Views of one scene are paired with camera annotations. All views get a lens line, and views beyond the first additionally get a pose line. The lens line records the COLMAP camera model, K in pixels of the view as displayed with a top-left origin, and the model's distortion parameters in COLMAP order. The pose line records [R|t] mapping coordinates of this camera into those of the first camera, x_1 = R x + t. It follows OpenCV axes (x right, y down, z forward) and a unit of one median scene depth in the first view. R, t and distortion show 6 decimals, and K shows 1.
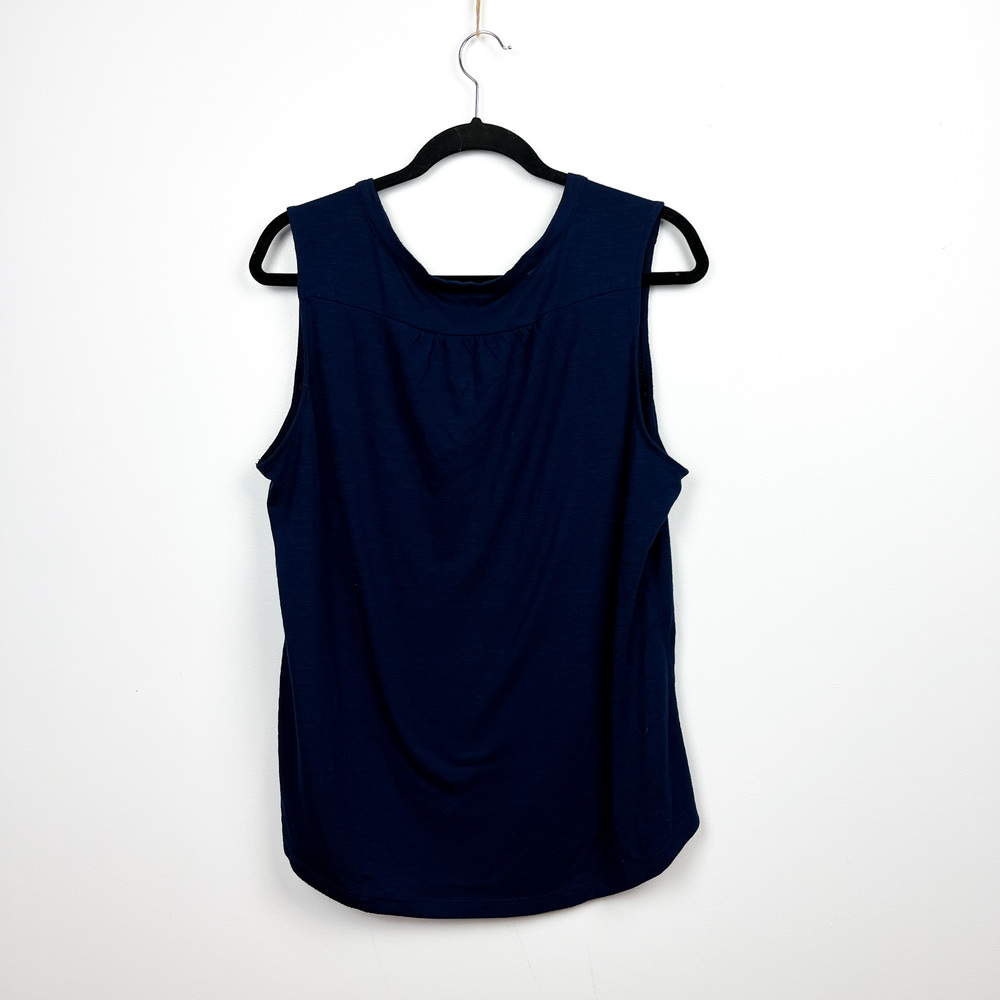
lens RADIAL K [[1083.5, 0, 500.1], [0, 1083.5, 548.8], [0, 0, 1]] dist [0.018500, -0.114134]
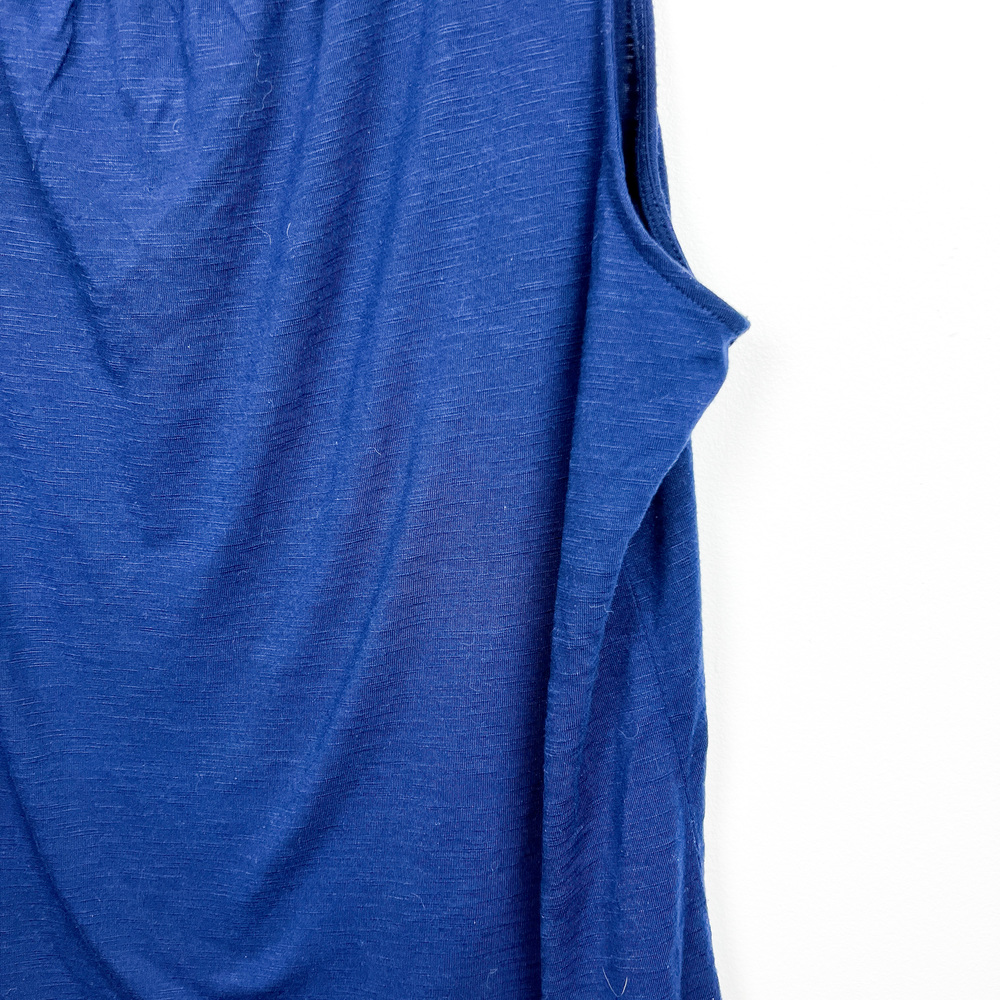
lens RADIAL K [[1083.5, 0, 500.1], [0, 1083.5, 548.8], [0, 0, 1]] dist [0.018500, -0.114134]
pose [[0.995876, 0.018091, -0.088903, 0.123043], [-0.010562, 0.996372, 0.084442, -0.025987], [0.090108, -0.083155, 0.992454, 0.619233]]
